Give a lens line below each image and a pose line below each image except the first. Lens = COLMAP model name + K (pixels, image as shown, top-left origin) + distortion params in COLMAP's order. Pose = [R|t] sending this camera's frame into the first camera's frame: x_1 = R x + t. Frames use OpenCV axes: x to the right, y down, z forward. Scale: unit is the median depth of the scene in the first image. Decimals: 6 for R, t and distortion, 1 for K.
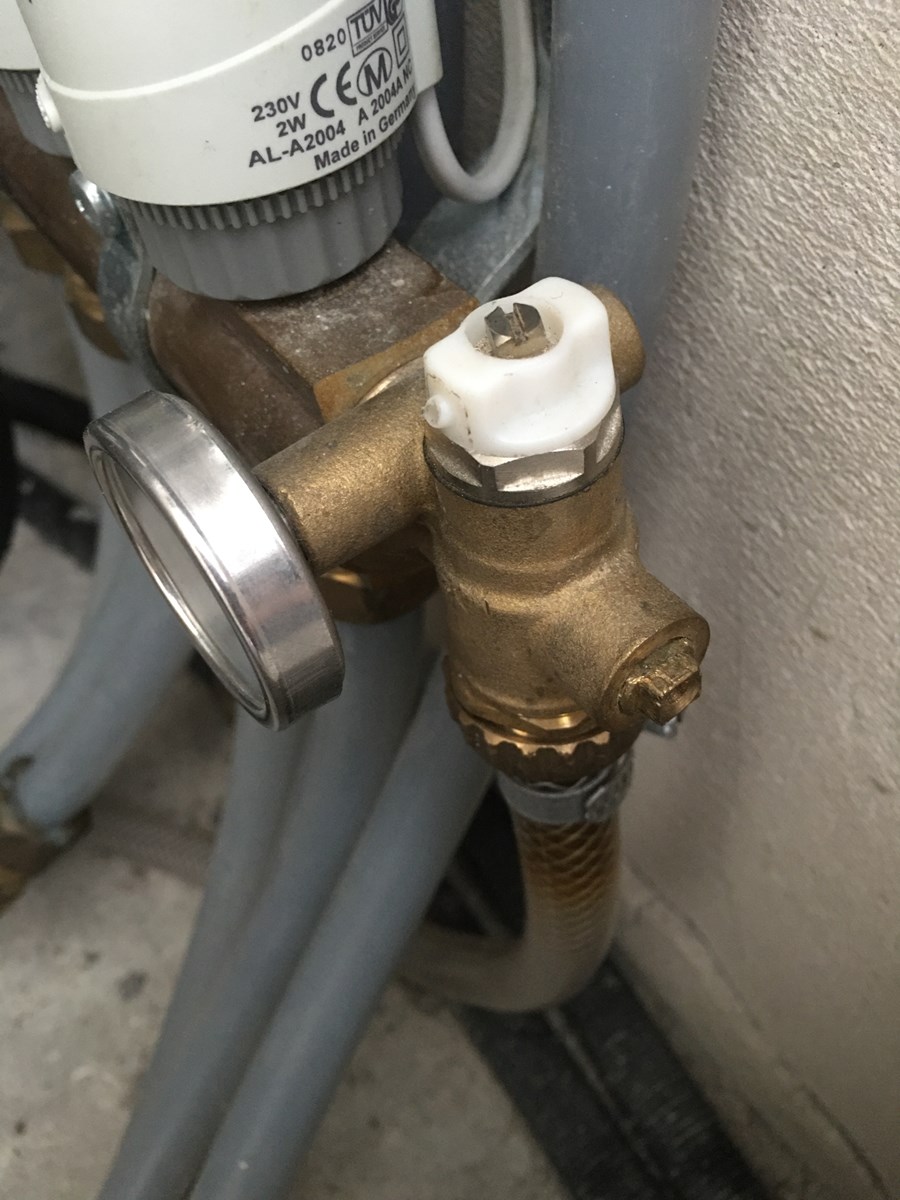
lens RADIAL K [[1019.8, 0, 450.0], [0, 1019.8, 600.0], [0, 0, 1]] dist [0.010359, -0.007105]
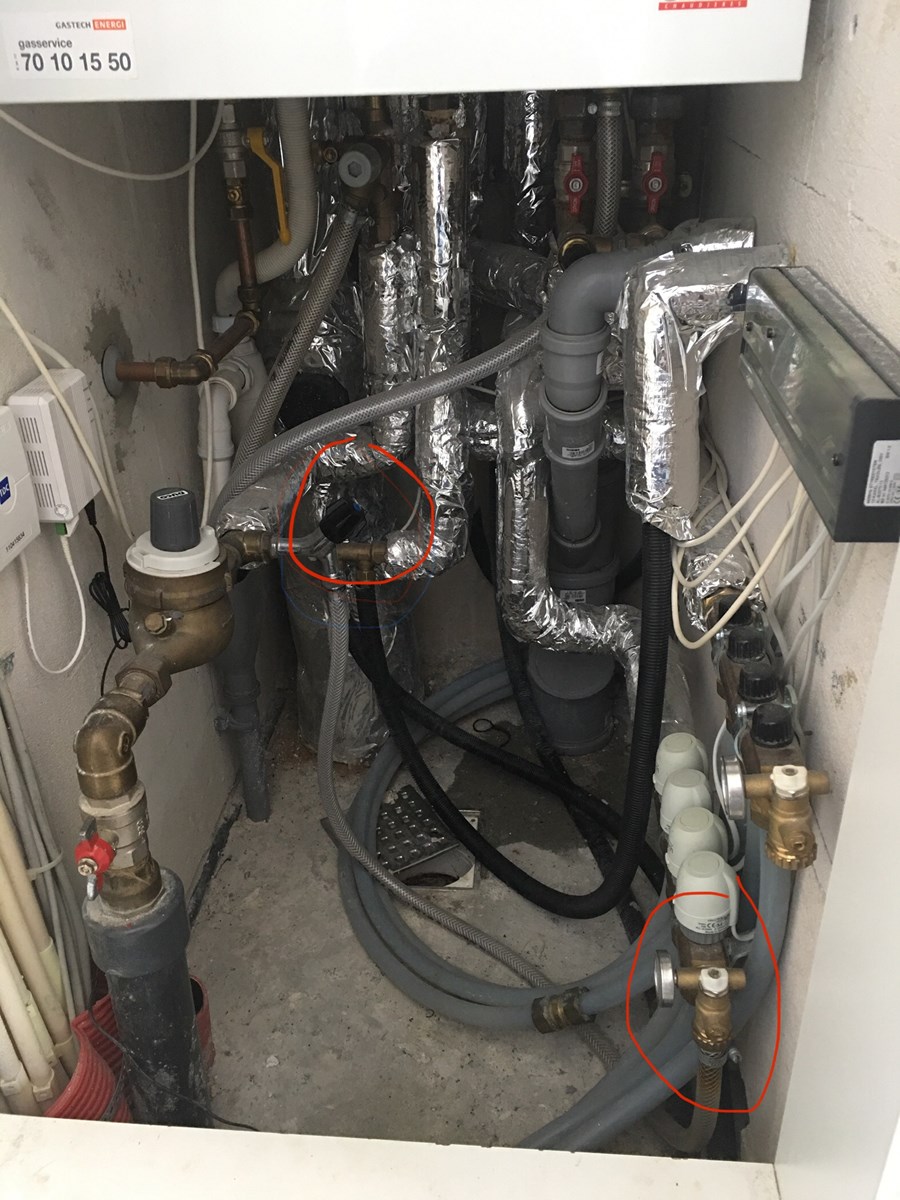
lens RADIAL K [[1019.8, 0, 450.0], [0, 1019.8, 600.0], [0, 0, 1]] dist [0.010359, -0.007105]
pose [[0.765738, 0.352246, -0.538116, 1.422440], [-0.507402, 0.844993, -0.168908, -0.291561], [0.395207, 0.402381, 0.825773, -6.074569]]
